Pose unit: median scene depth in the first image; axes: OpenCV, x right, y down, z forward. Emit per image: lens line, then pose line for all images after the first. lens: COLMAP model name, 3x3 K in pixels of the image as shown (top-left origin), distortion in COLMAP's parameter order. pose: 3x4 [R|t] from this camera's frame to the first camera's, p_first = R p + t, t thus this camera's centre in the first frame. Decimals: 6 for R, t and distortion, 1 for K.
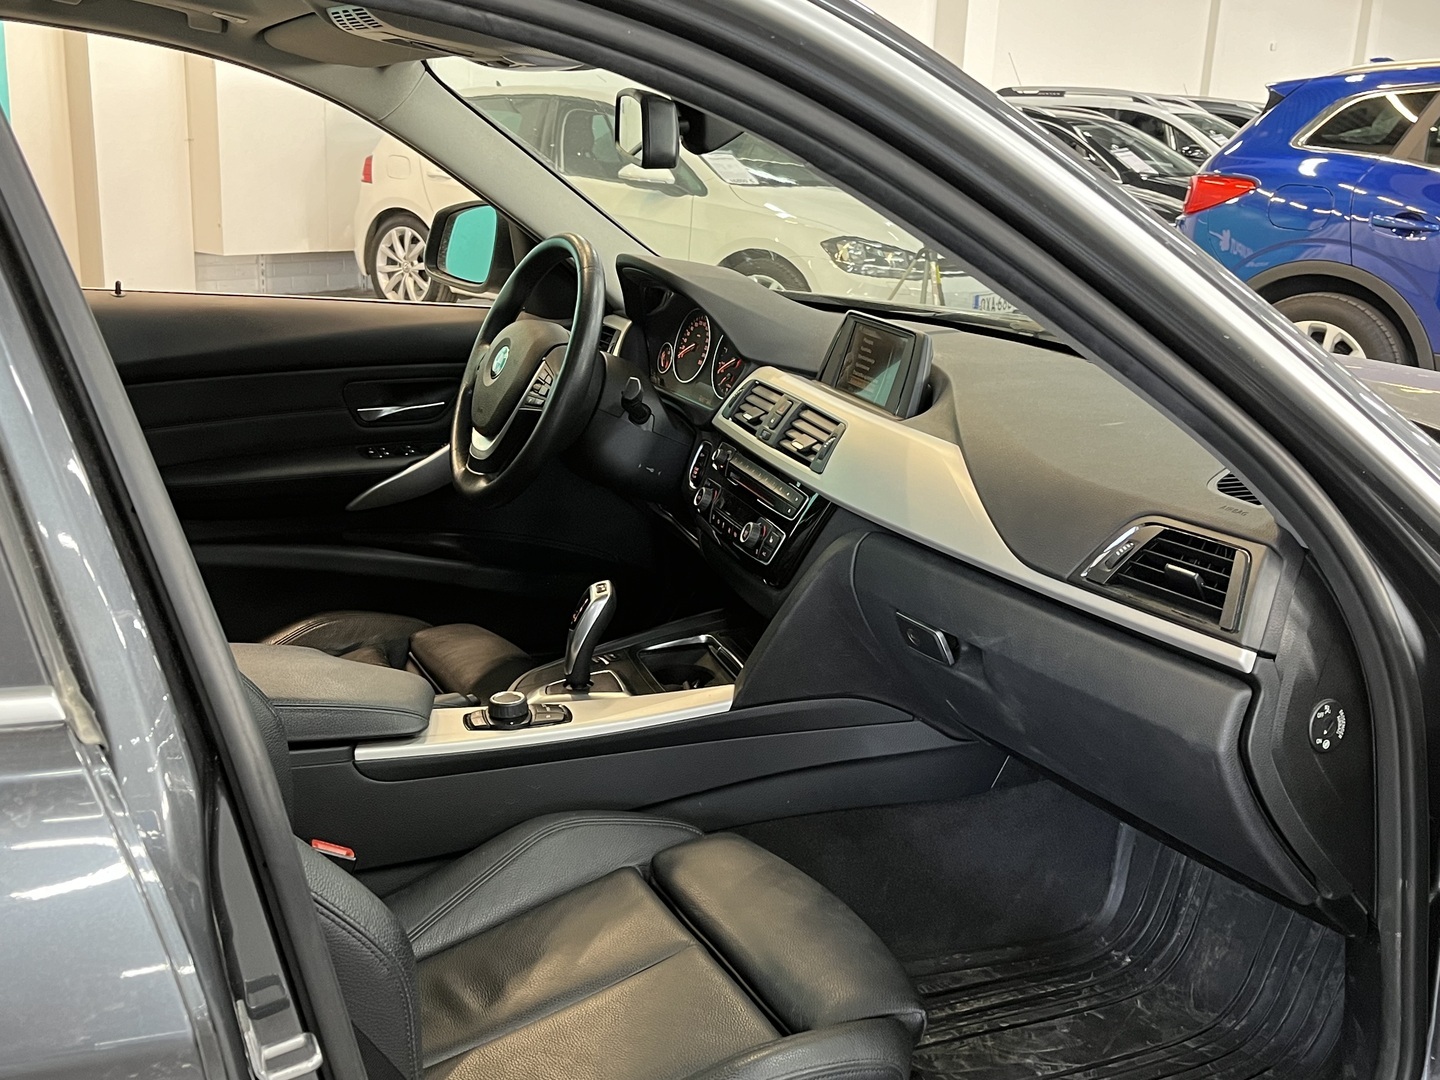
lens RADIAL K [[1592.8, 0, 721.2], [0, 1592.8, 535.8], [0, 0, 1]] dist [0.011009, 0.000000]
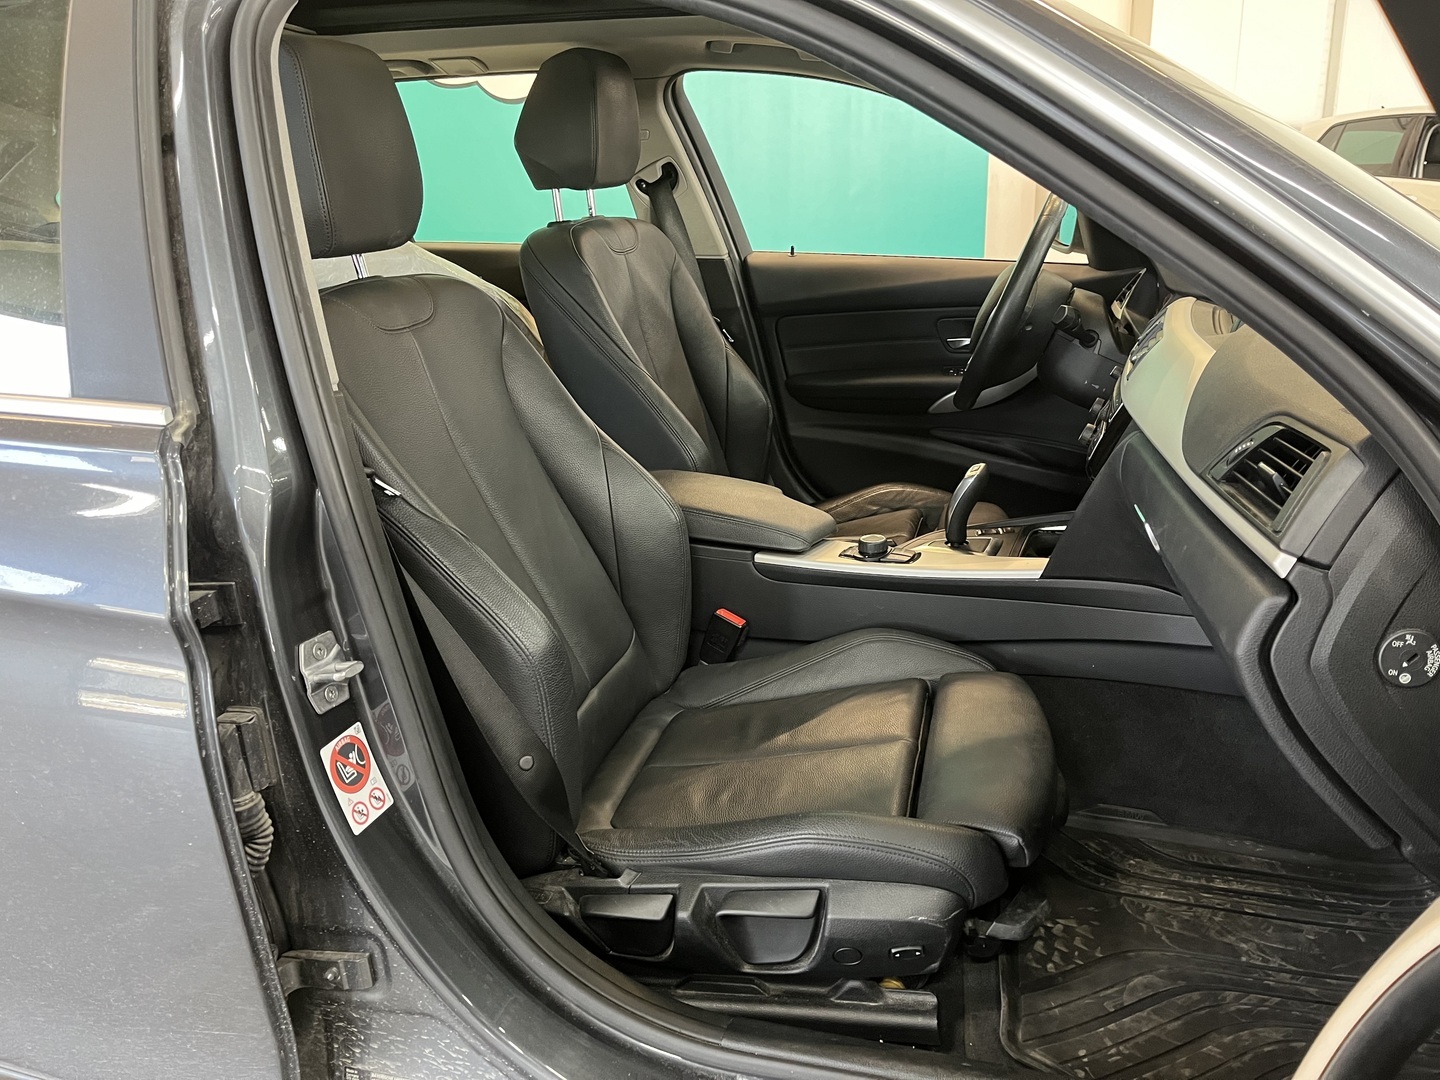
lens RADIAL K [[1096.4, 0, 720.0], [0, 1096.4, 546.0], [0, 0, 1]] dist [0.007663, -0.015429]
pose [[0.755938, 0.150114, -0.637199, 0.373443], [-0.109037, 0.988630, 0.103550, 0.028270], [0.645498, -0.008799, 0.763711, 0.225705]]
